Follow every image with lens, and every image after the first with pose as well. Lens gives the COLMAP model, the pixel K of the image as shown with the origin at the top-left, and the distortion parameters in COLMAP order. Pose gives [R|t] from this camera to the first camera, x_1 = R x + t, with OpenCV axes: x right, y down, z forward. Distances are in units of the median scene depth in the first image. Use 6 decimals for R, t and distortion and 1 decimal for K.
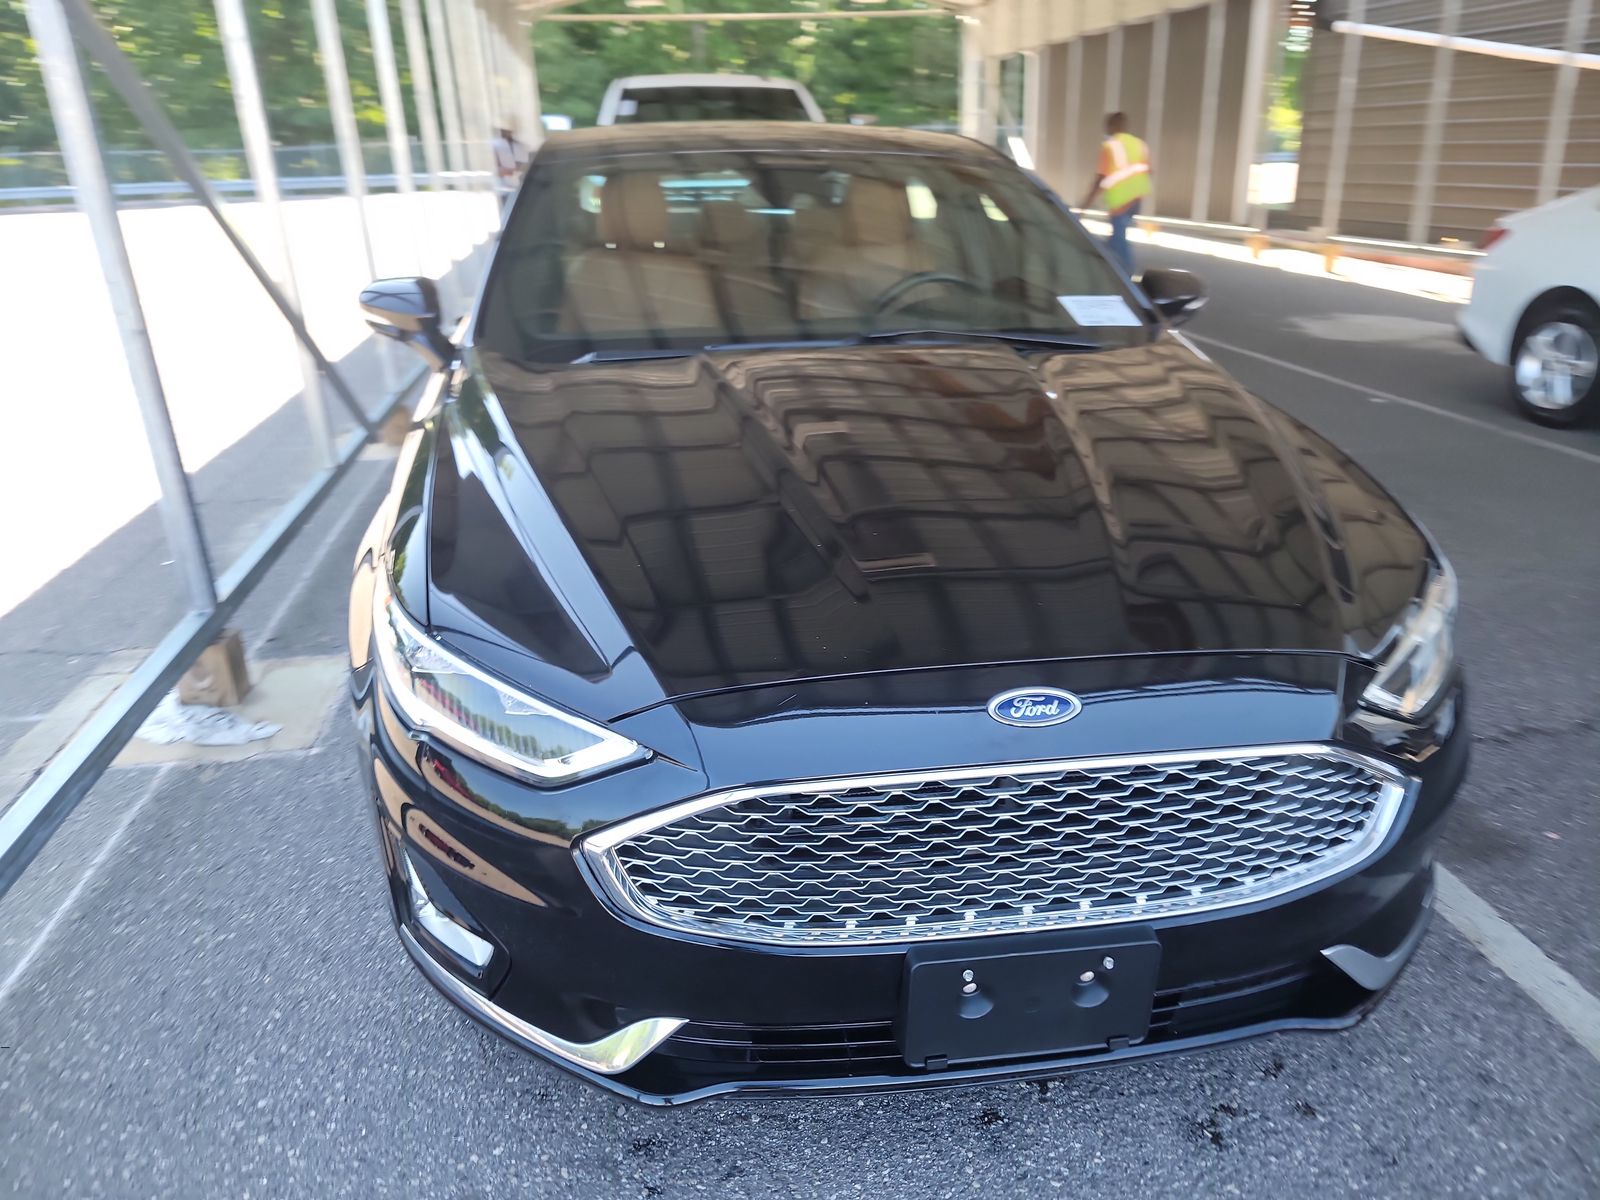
lens RADIAL K [[1119.0, 0, 804.4], [0, 1119.0, 597.8], [0, 0, 1]] dist [0.043343, -0.053096]
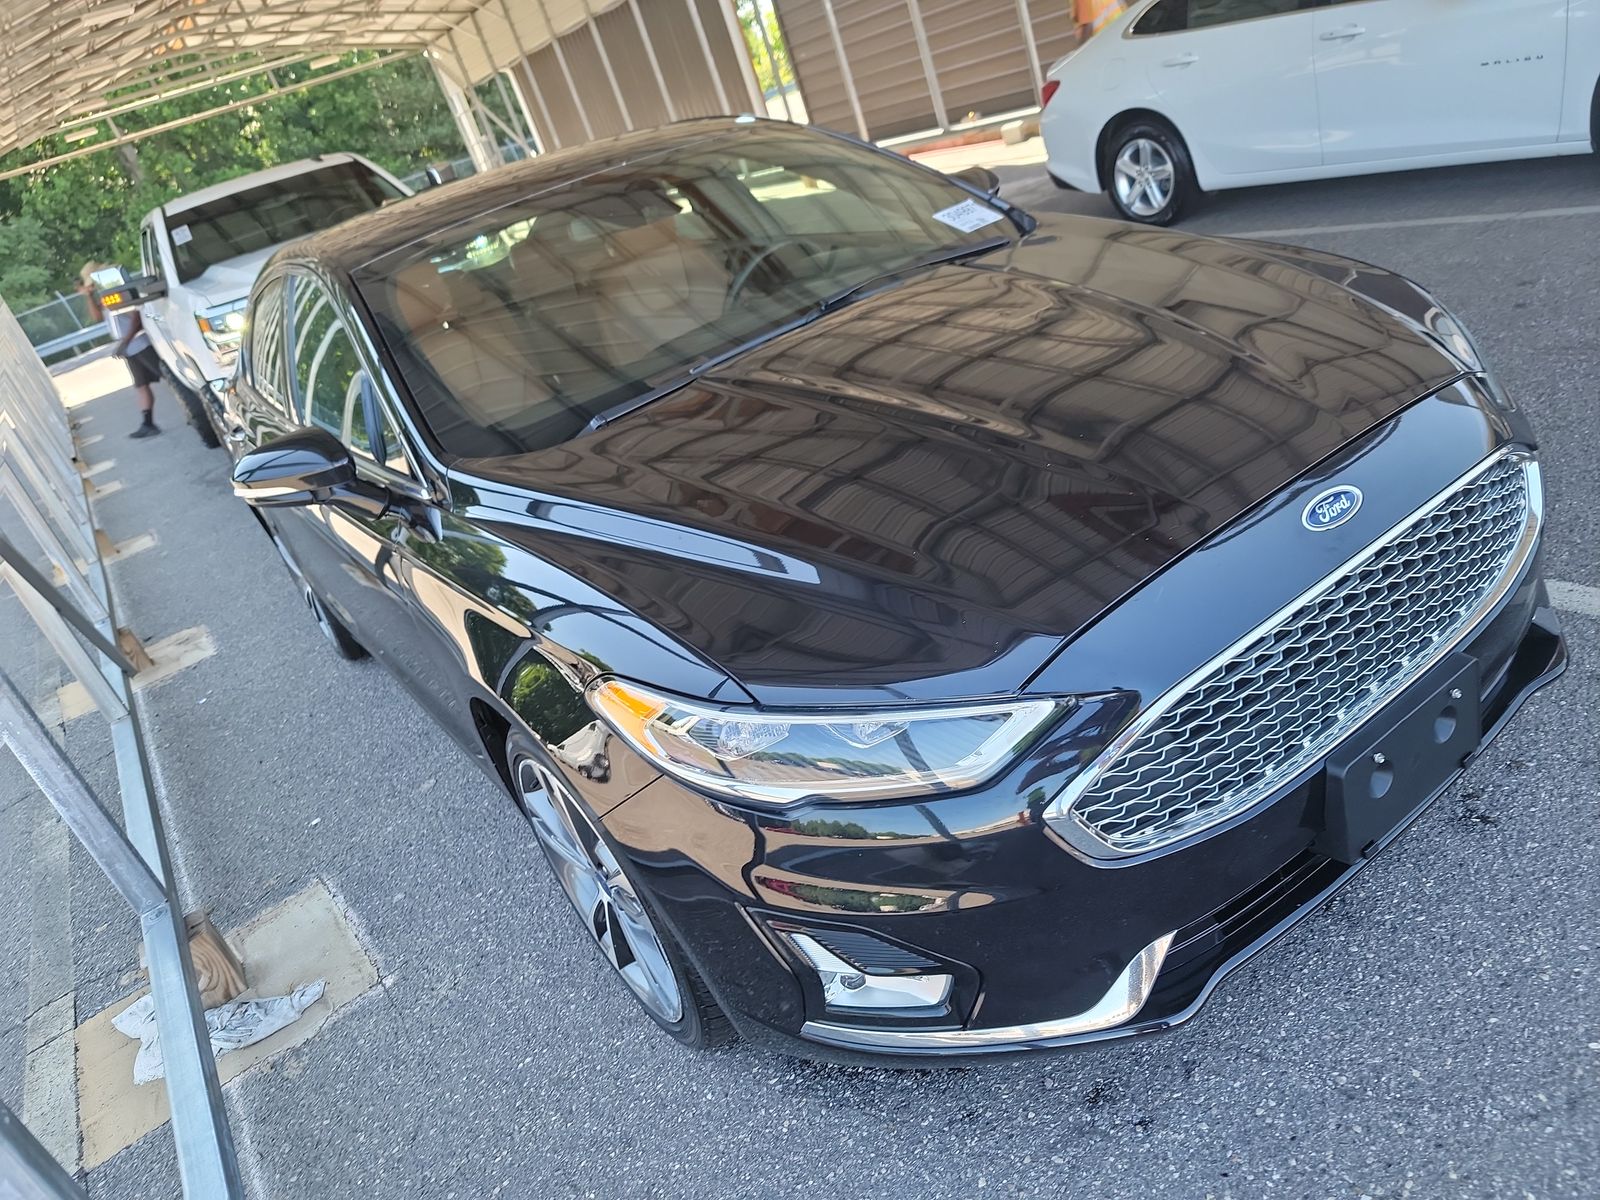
lens RADIAL K [[1119.0, 0, 804.4], [0, 1119.0, 597.8], [0, 0, 1]] dist [0.043343, -0.053096]
pose [[0.861332, -0.414060, 0.294382, -0.479964], [0.416528, 0.907306, 0.057445, -0.079876], [-0.290880, 0.073139, 0.953960, 0.091722]]
